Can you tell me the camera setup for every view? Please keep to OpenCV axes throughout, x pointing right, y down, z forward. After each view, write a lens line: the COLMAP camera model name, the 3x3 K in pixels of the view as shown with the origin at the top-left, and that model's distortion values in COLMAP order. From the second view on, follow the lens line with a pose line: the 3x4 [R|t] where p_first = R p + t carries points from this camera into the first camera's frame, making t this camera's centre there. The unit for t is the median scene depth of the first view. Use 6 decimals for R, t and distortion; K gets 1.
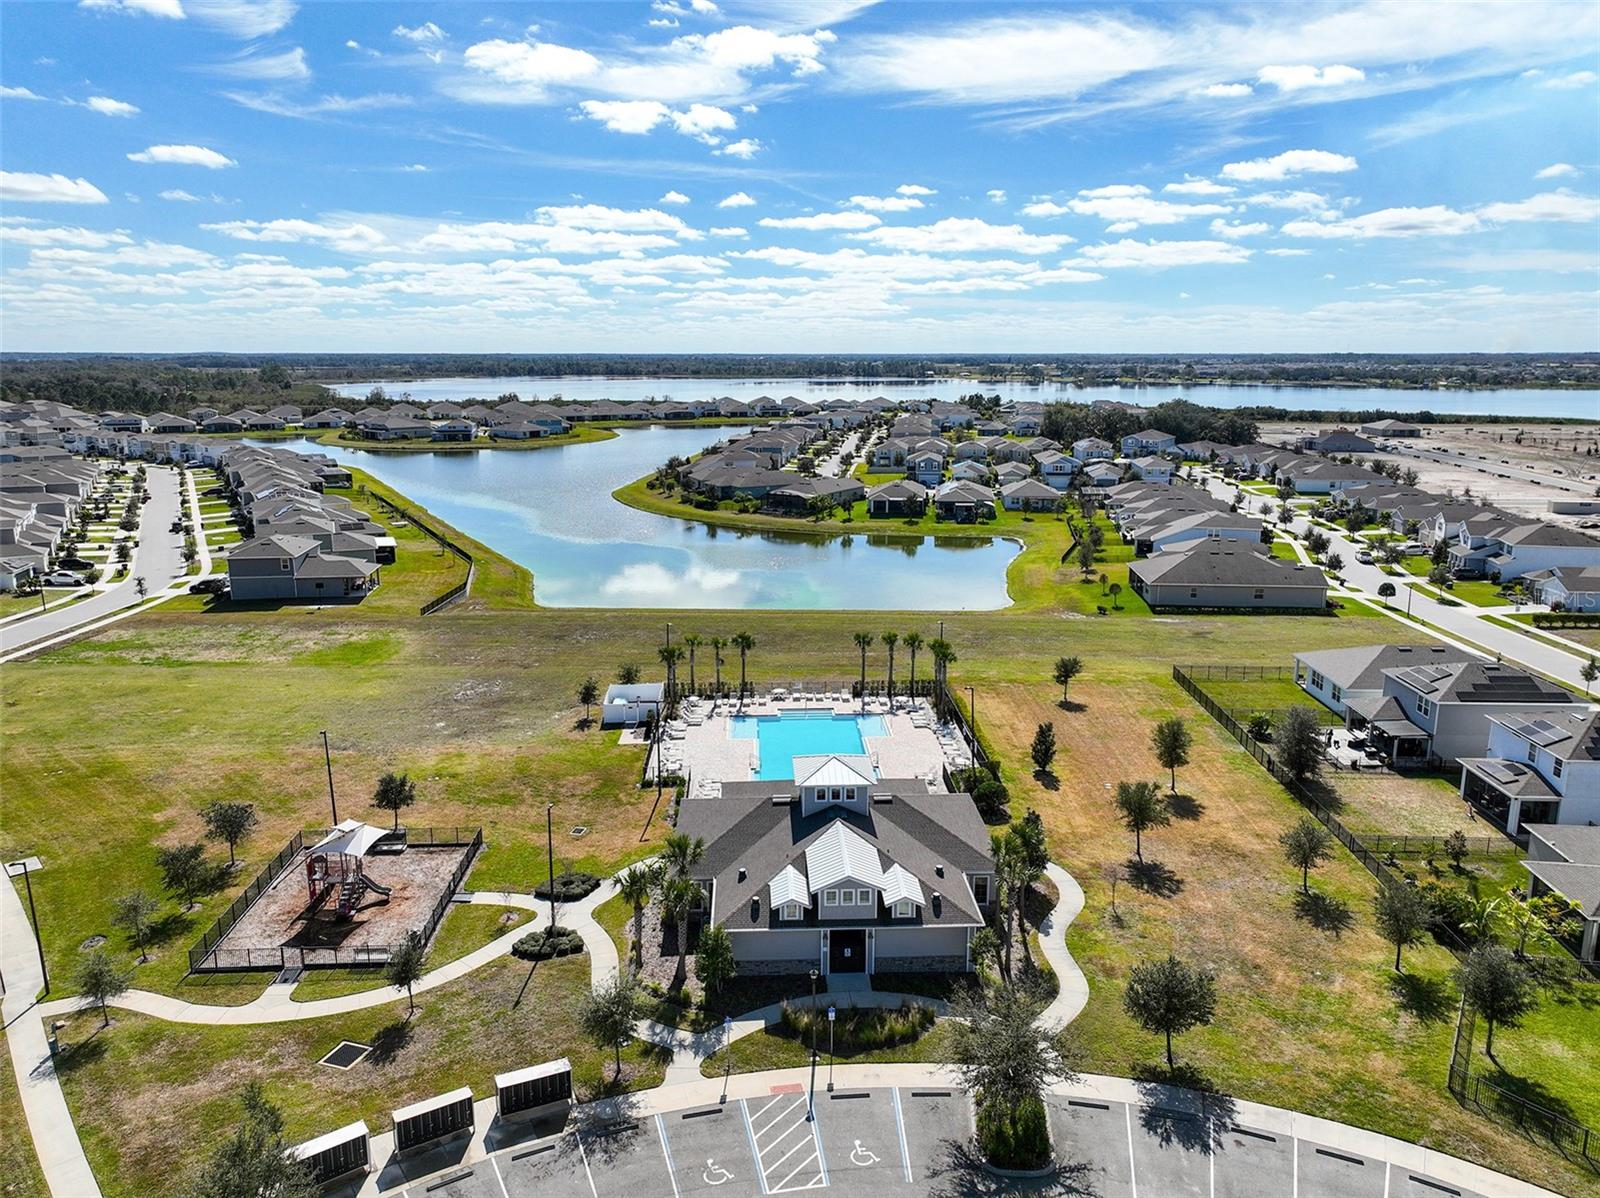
lens RADIAL K [[1127.6, 0, 804.0], [0, 1127.6, 599.5], [0, 0, 1]] dist [0.002871, 0.015827]
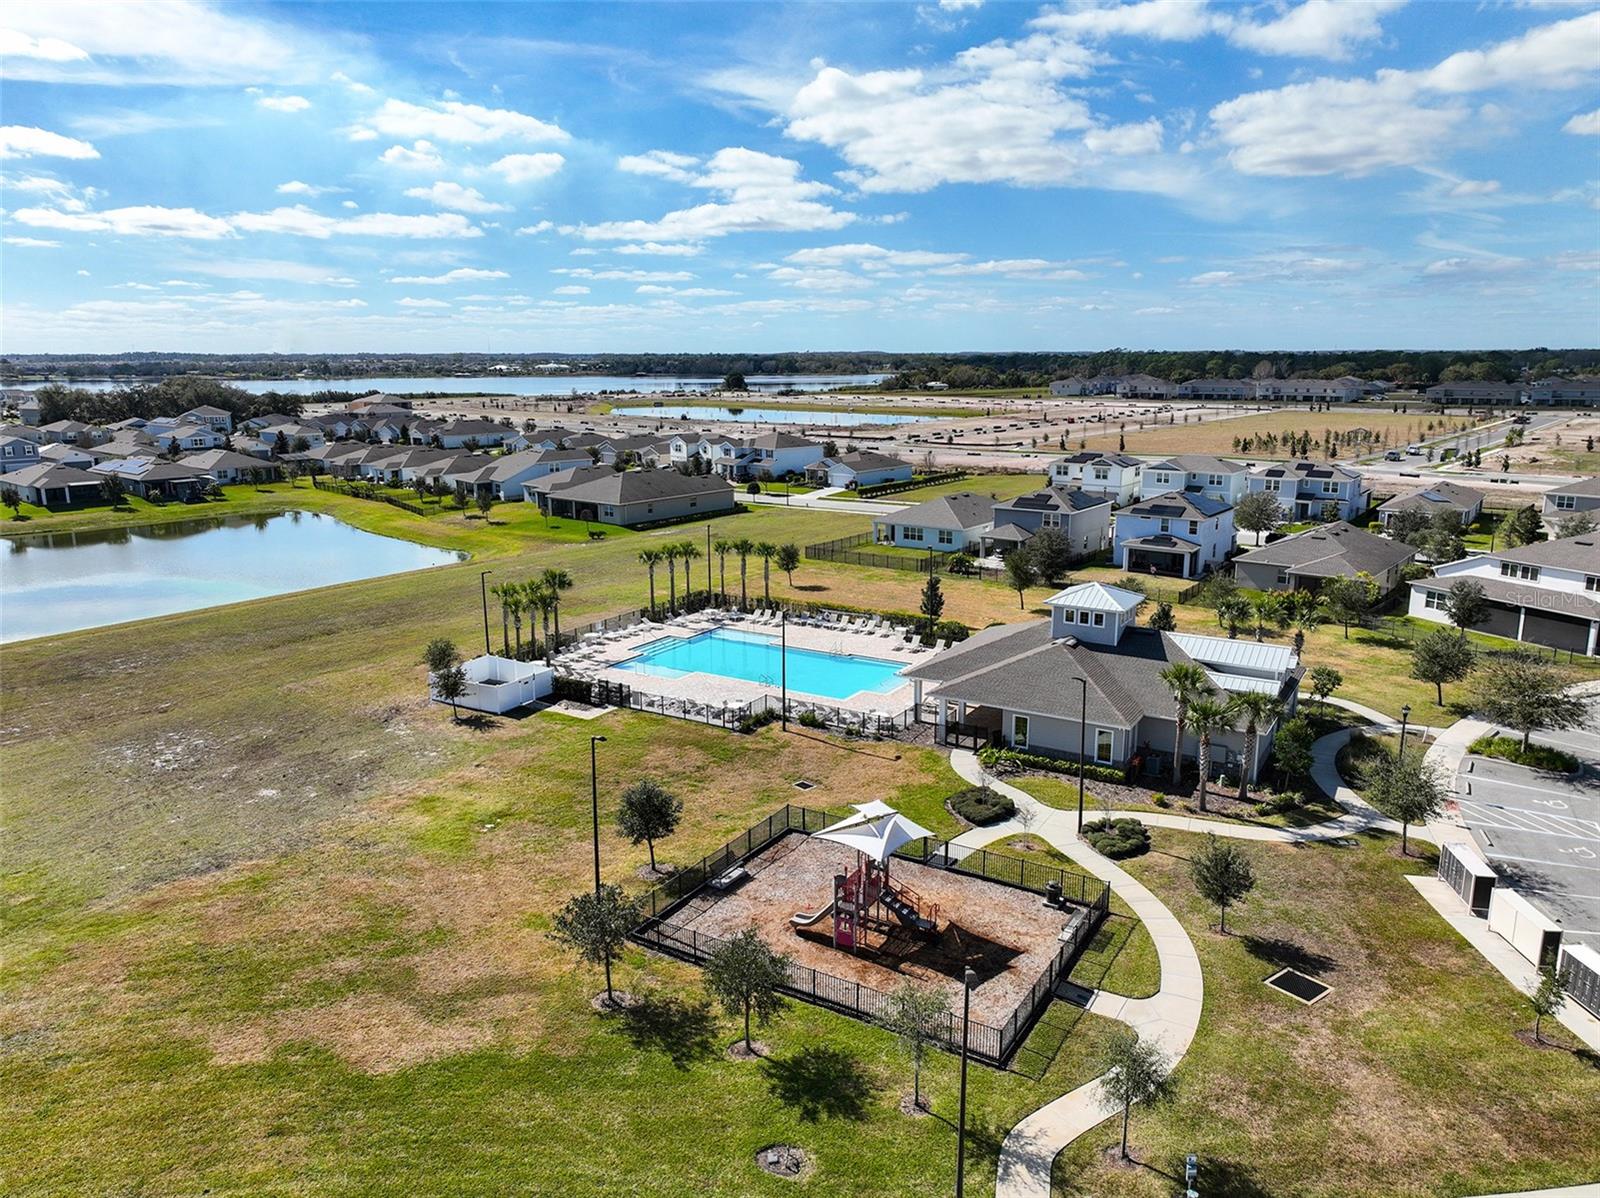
lens RADIAL K [[1127.6, 0, 804.0], [0, 1127.6, 599.5], [0, 0, 1]] dist [0.002871, 0.015827]
pose [[0.557806, -0.178837, 0.810475, -0.615927], [0.181625, 0.979143, 0.091052, 0.010662], [-0.809855, 0.096413, 0.578653, 0.427584]]
